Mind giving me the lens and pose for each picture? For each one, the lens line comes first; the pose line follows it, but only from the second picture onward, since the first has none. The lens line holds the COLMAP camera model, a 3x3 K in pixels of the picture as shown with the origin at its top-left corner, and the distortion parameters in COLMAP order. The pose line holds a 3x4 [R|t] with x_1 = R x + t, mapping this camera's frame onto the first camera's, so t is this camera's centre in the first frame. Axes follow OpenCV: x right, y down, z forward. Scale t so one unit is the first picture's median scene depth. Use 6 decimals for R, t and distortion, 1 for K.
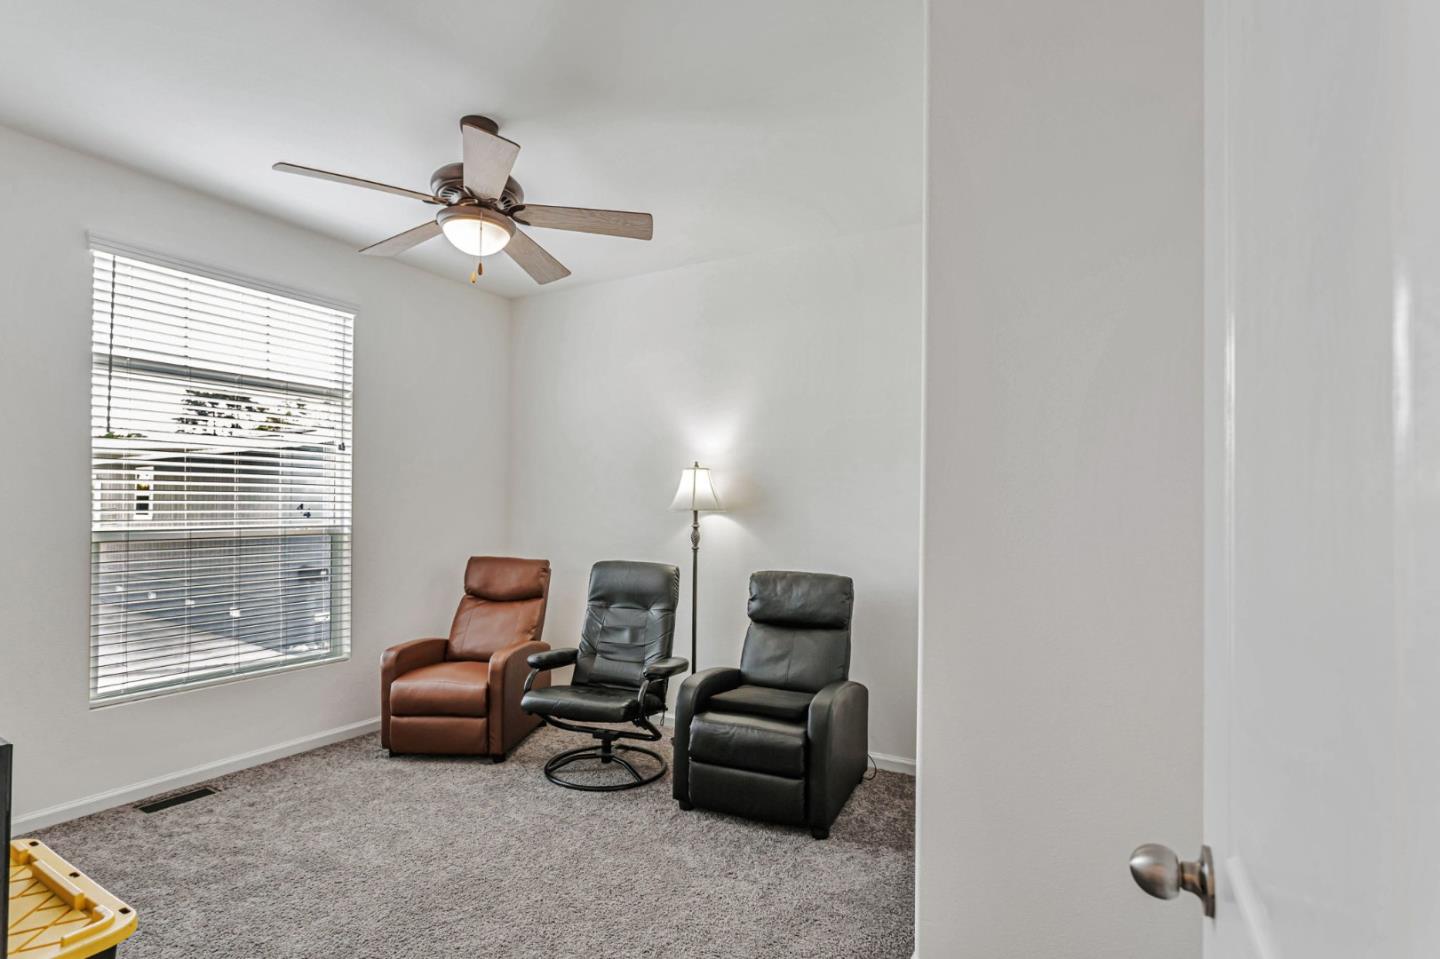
lens RADIAL K [[696.4, 0, 714.9], [0, 696.4, 528.0], [0, 0, 1]] dist [-0.010017, 0.007355]
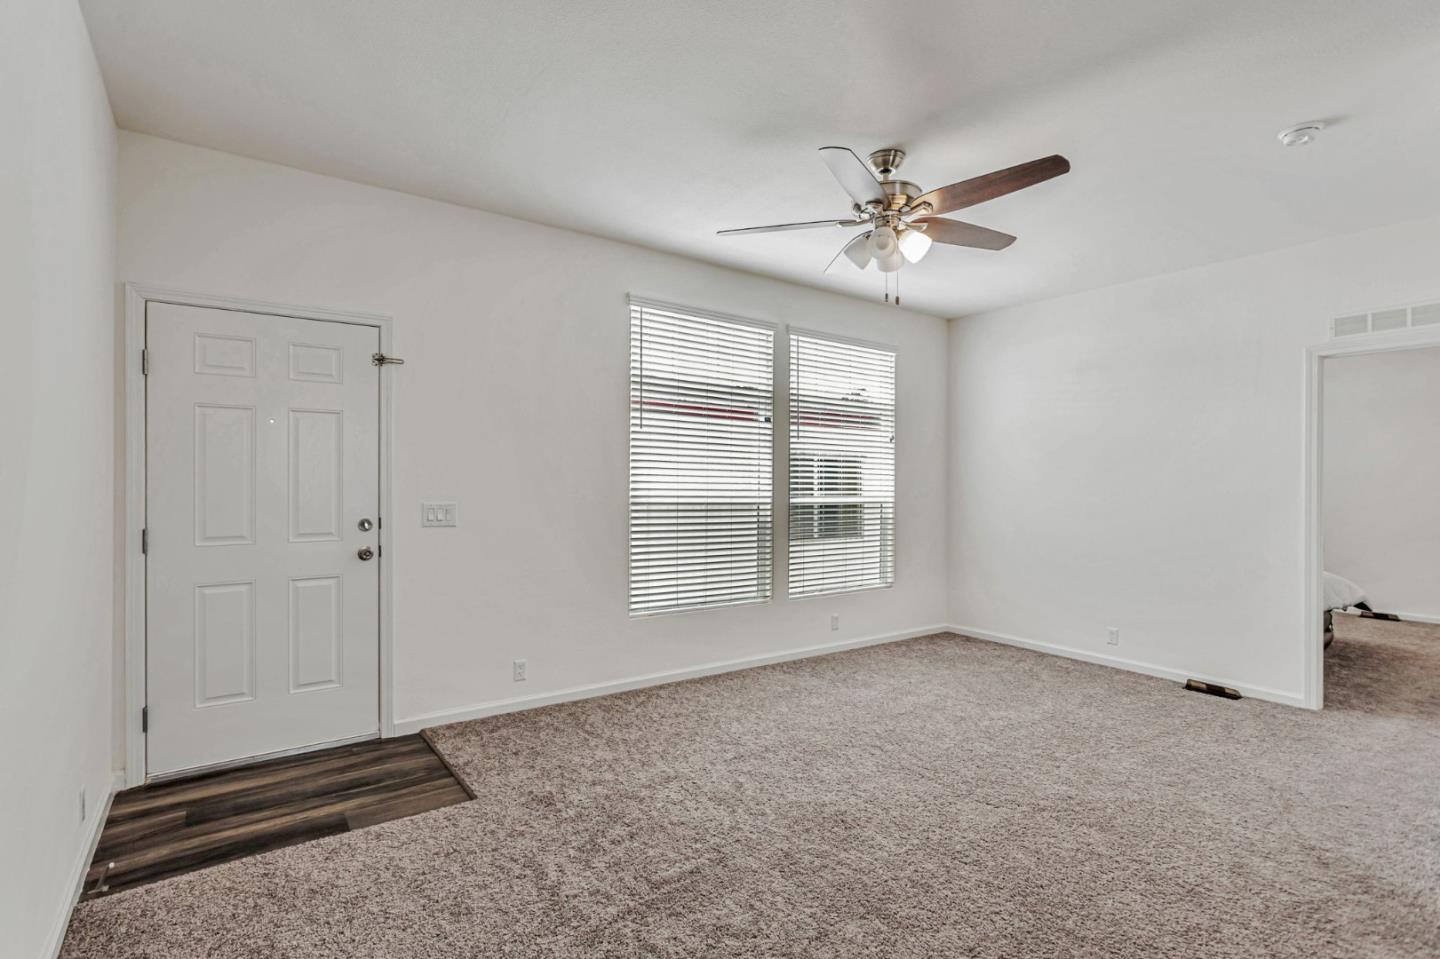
lens RADIAL K [[696.4, 0, 707.1], [0, 696.4, 478.4], [0, 0, 1]] dist [-0.010017, 0.007355]
pose [[0.921301, 0.011439, -0.388682, -0.153143], [-0.025974, 0.999145, -0.032161, 0.007773], [0.387982, 0.039726, 0.920810, -0.249458]]
